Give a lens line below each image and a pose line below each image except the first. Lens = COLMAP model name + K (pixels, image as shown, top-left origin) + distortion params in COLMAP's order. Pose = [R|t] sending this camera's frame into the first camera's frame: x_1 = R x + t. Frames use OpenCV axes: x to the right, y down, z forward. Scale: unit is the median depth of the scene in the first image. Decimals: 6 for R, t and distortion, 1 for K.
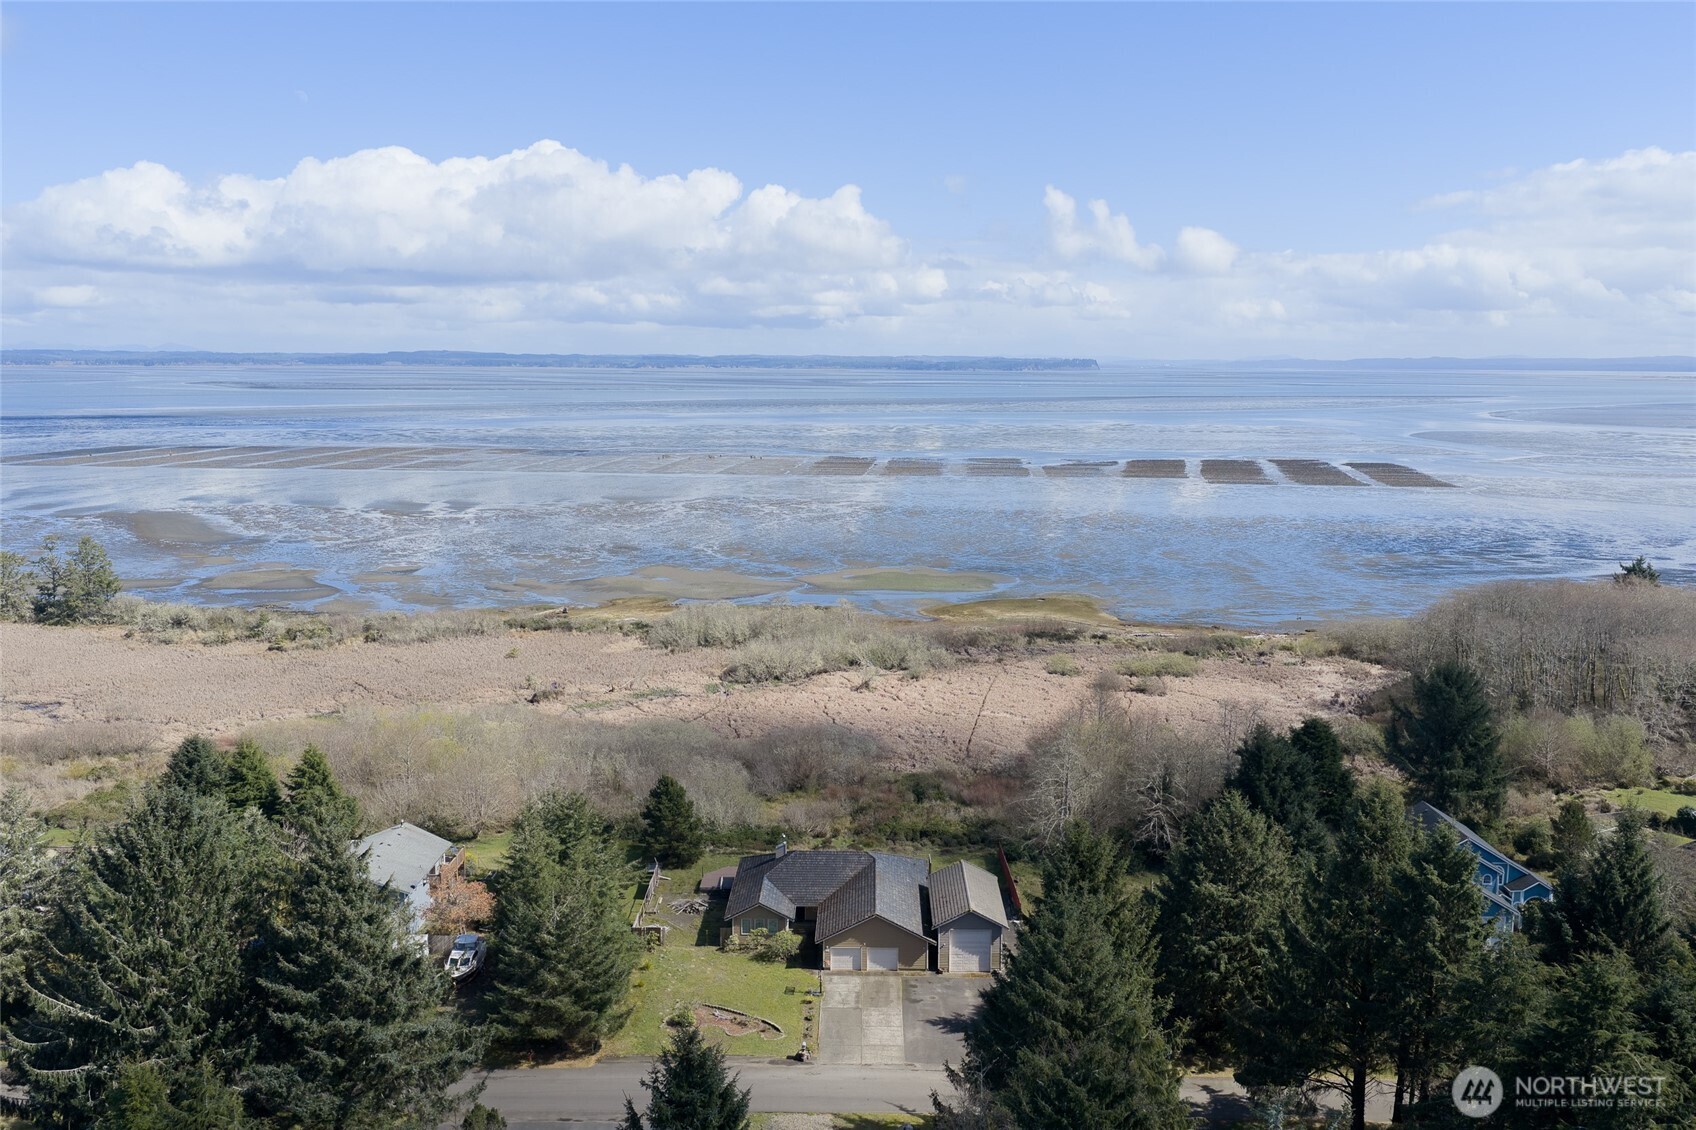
lens RADIAL K [[1400.7, 0, 853.8], [0, 1400.7, 570.2], [0, 0, 1]] dist [0.026149, -0.041641]
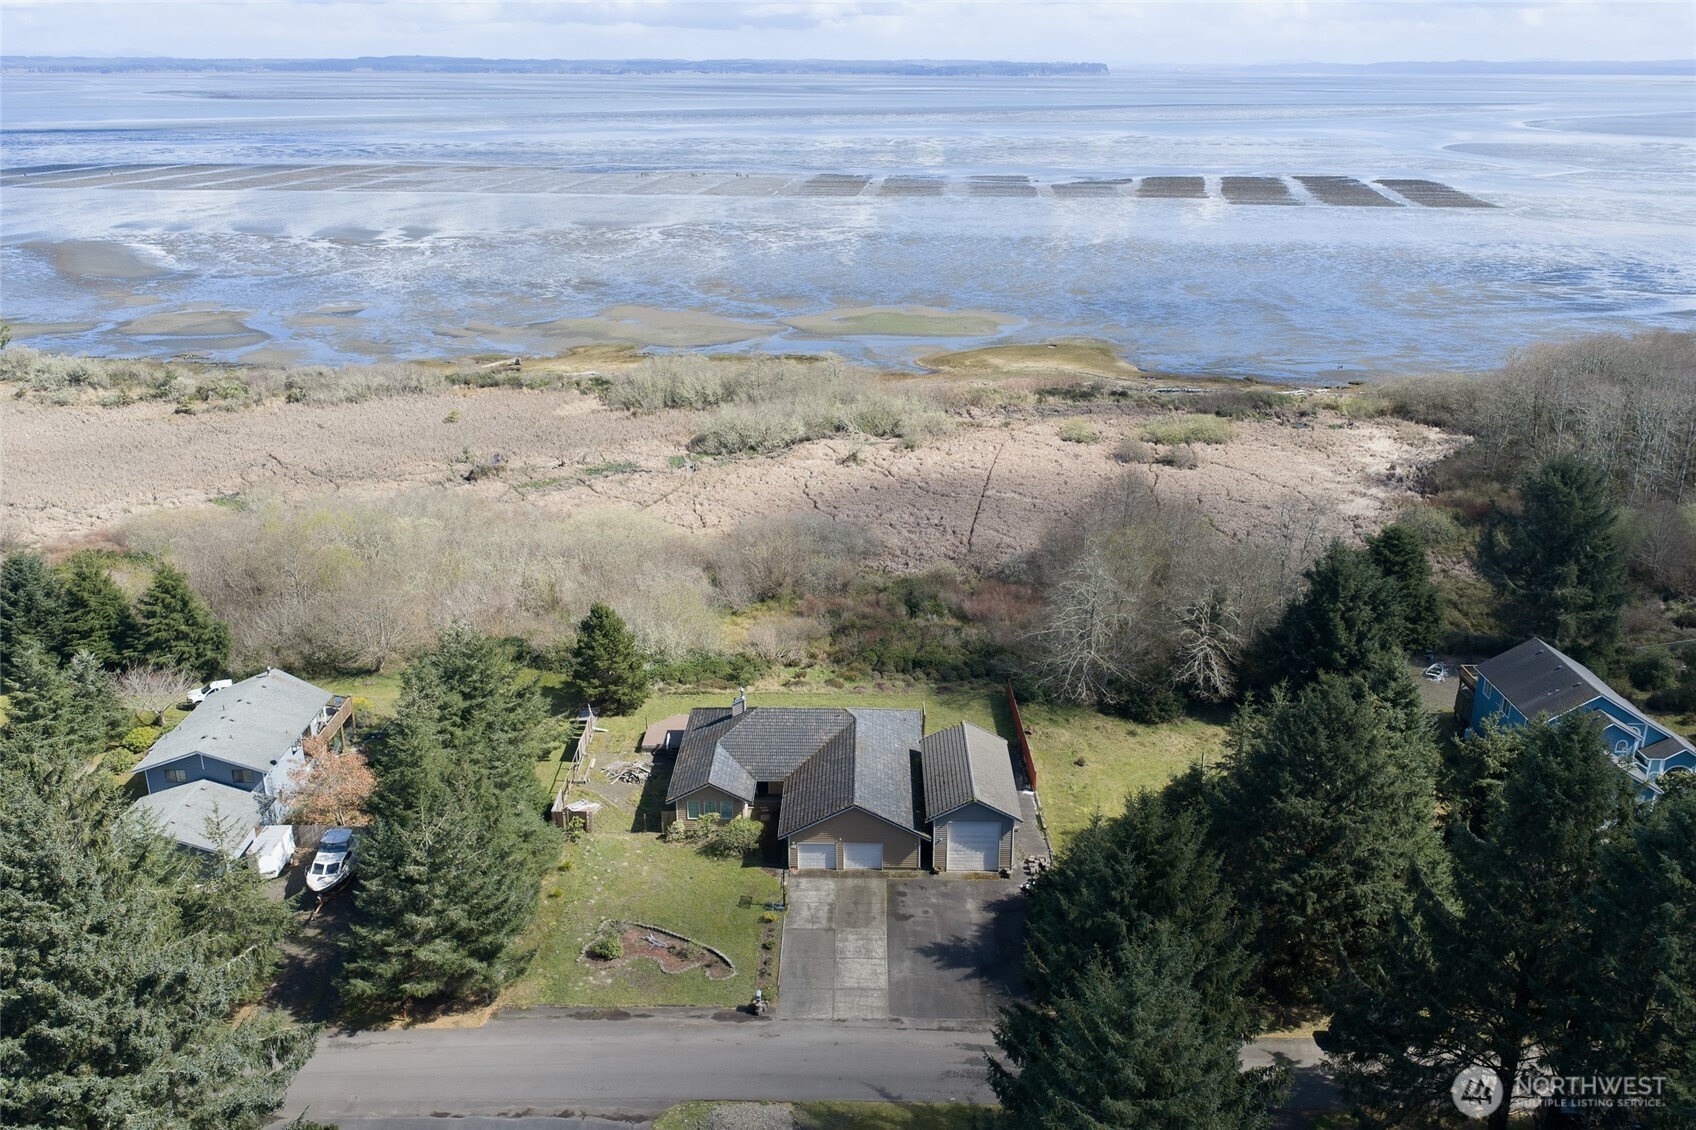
lens RADIAL K [[1400.7, 0, 854.4], [0, 1400.7, 571.7], [0, 0, 1]] dist [0.026149, -0.041641]
pose [[0.999994, -0.003144, 0.001650, 0.006750], [0.002759, 0.980560, 0.196202, -0.017143], [-0.002234, -0.196196, 0.980562, 0.115555]]
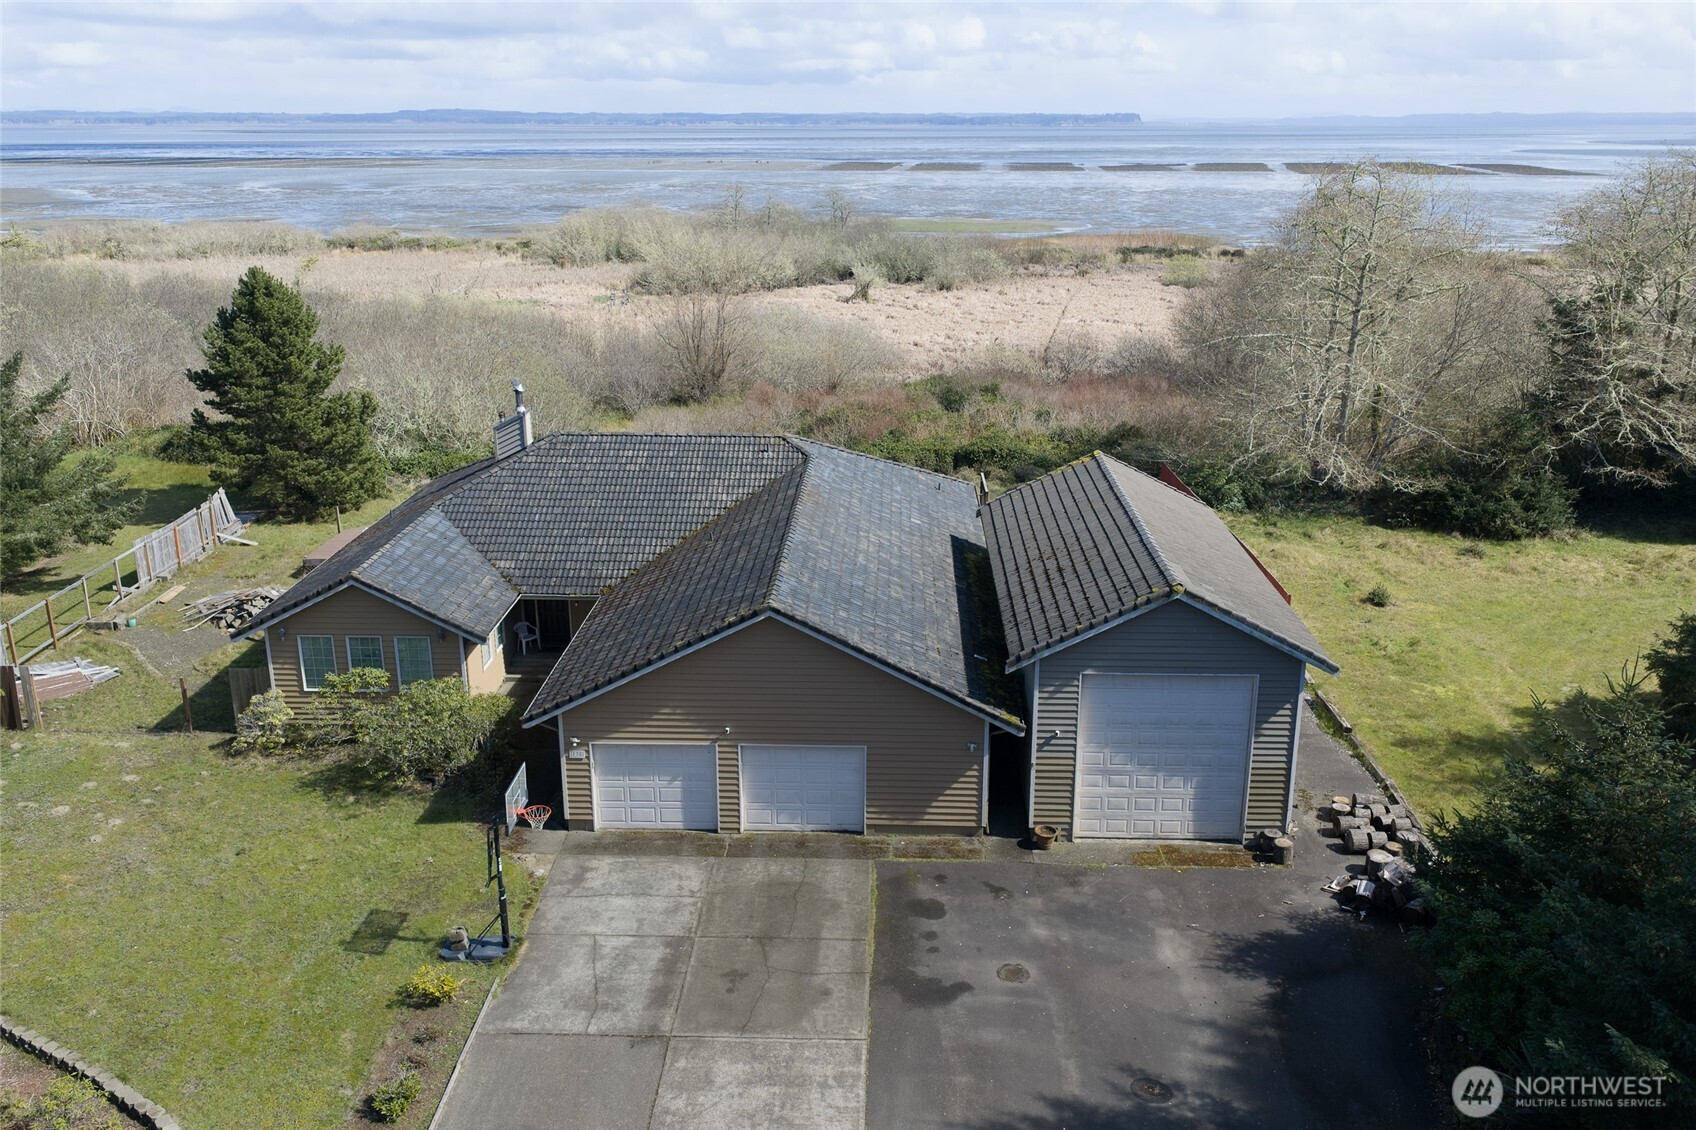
lens RADIAL K [[1400.7, 0, 854.2], [0, 1400.7, 572.9], [0, 0, 1]] dist [0.026149, -0.041641]
pose [[0.999767, 0.000764, -0.021559, 0.015949], [0.002729, 0.986865, 0.161522, 0.091787], [0.021399, -0.161543, 0.986634, 0.350440]]
